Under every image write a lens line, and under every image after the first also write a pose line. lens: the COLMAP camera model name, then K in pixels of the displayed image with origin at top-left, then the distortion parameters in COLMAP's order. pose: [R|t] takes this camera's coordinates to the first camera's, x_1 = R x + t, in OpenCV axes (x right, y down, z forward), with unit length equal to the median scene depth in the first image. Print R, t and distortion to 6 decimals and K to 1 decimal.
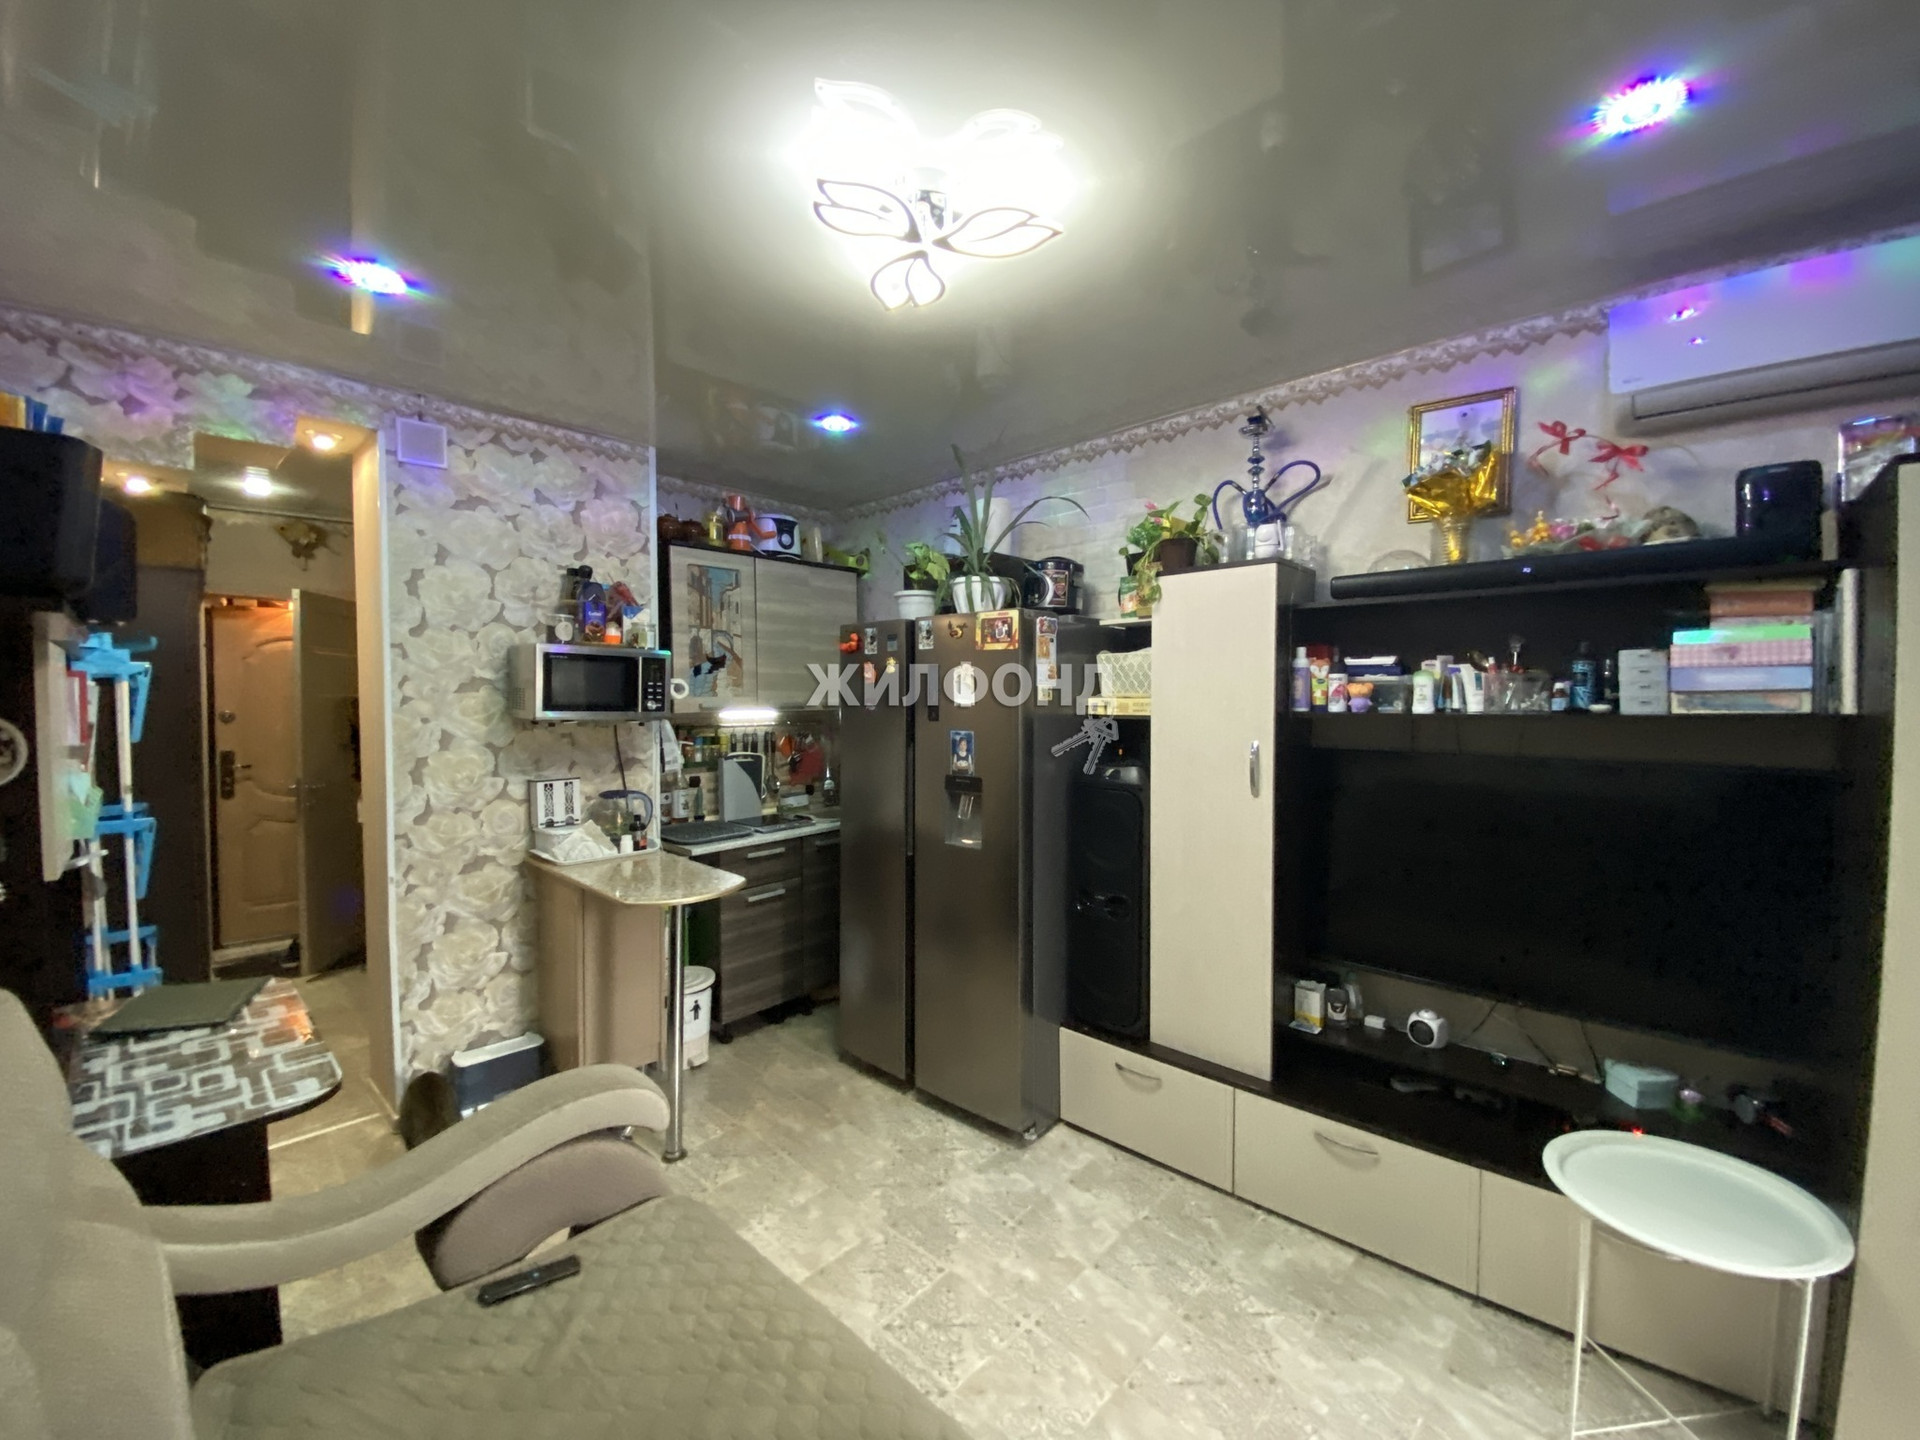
lens RADIAL K [[764.3, 0, 960.0], [0, 764.3, 720.0], [0, 0, 1]] dist [-0.022406, -0.000204]
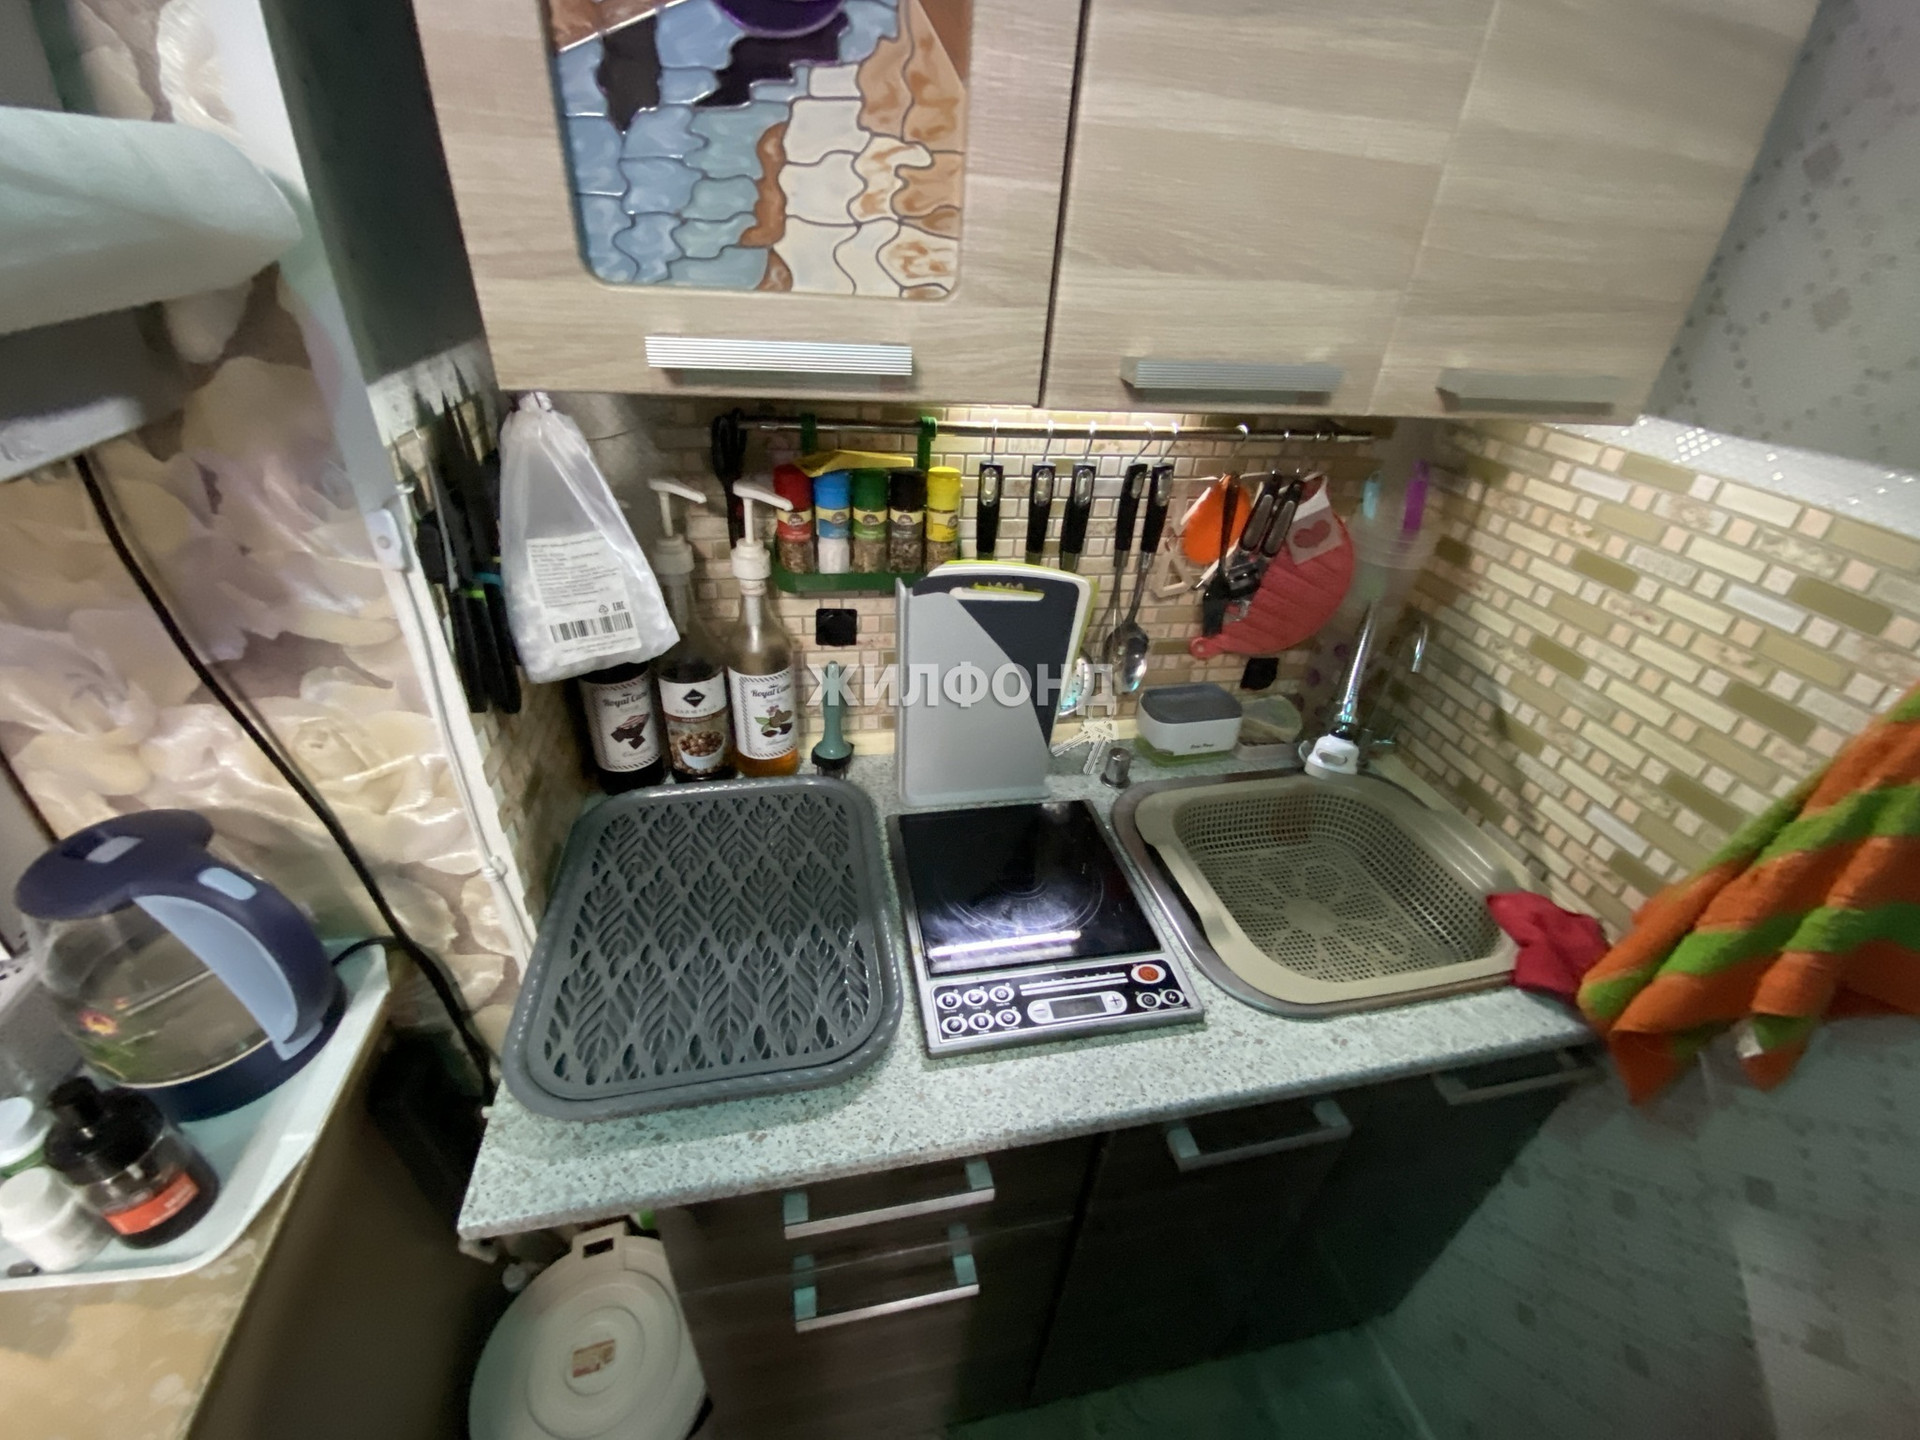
lens RADIAL K [[775.4, 0, 960.0], [0, 775.4, 720.0], [0, 0, 1]] dist [-0.010106, -0.000095]
pose [[0.824000, 0.339432, -0.453663, -0.213790], [-0.078674, 0.861479, 0.501662, -0.042933], [0.561101, -0.377678, 0.736563, 1.004398]]
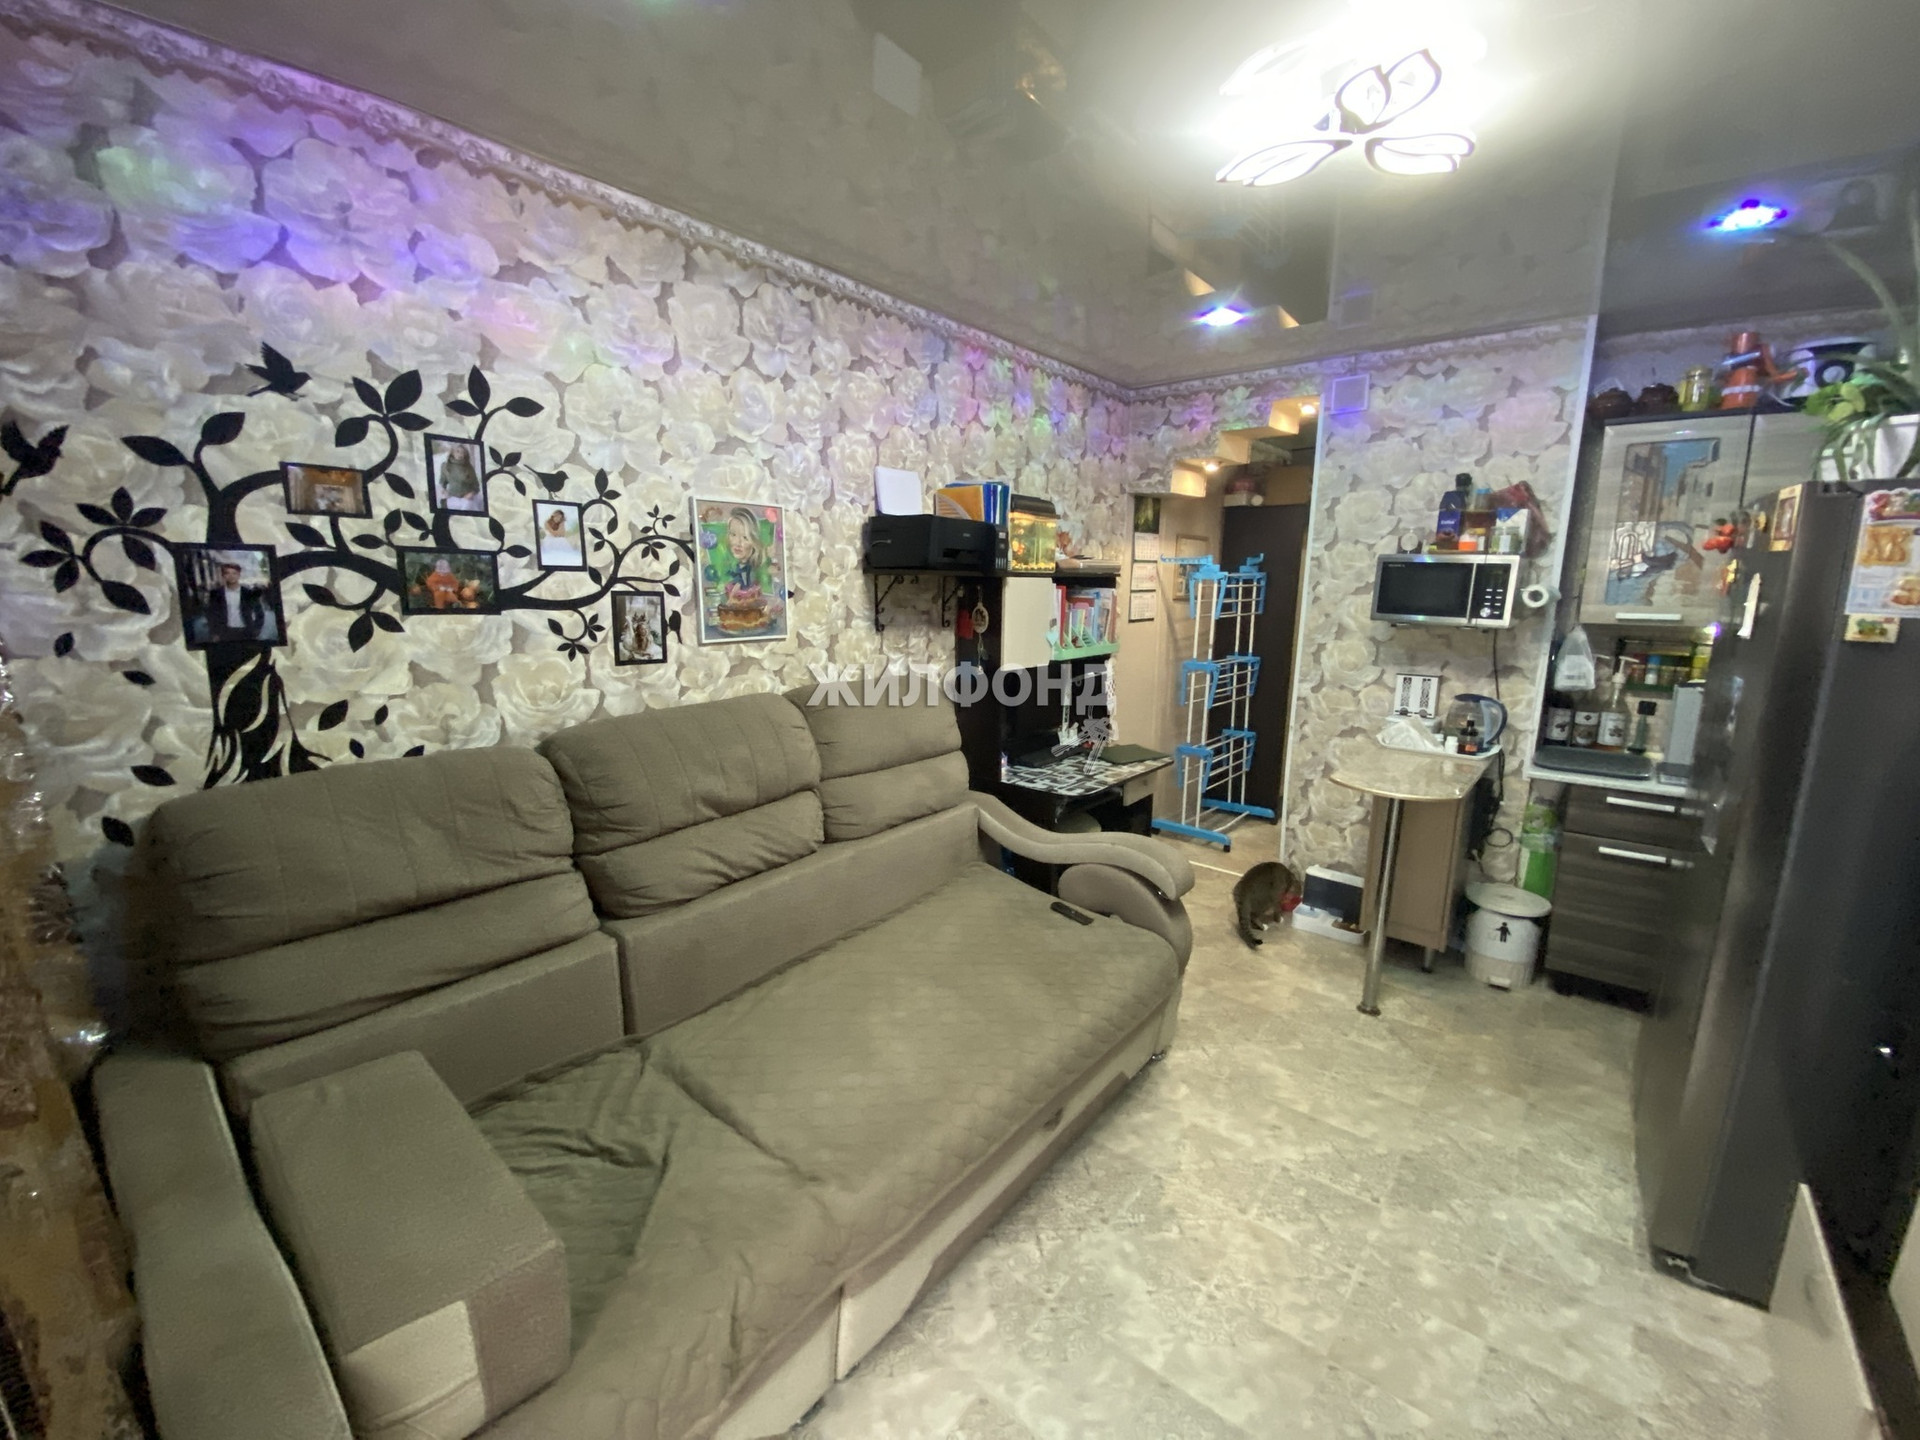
lens RADIAL K [[775.4, 0, 960.0], [0, 775.4, 720.0], [0, 0, 1]] dist [-0.010106, -0.000095]
pose [[0.063499, 0.184560, -0.980768, 0.537510], [-0.038525, 0.982472, 0.182386, -0.037050], [0.997238, 0.026203, 0.069496, 0.241420]]
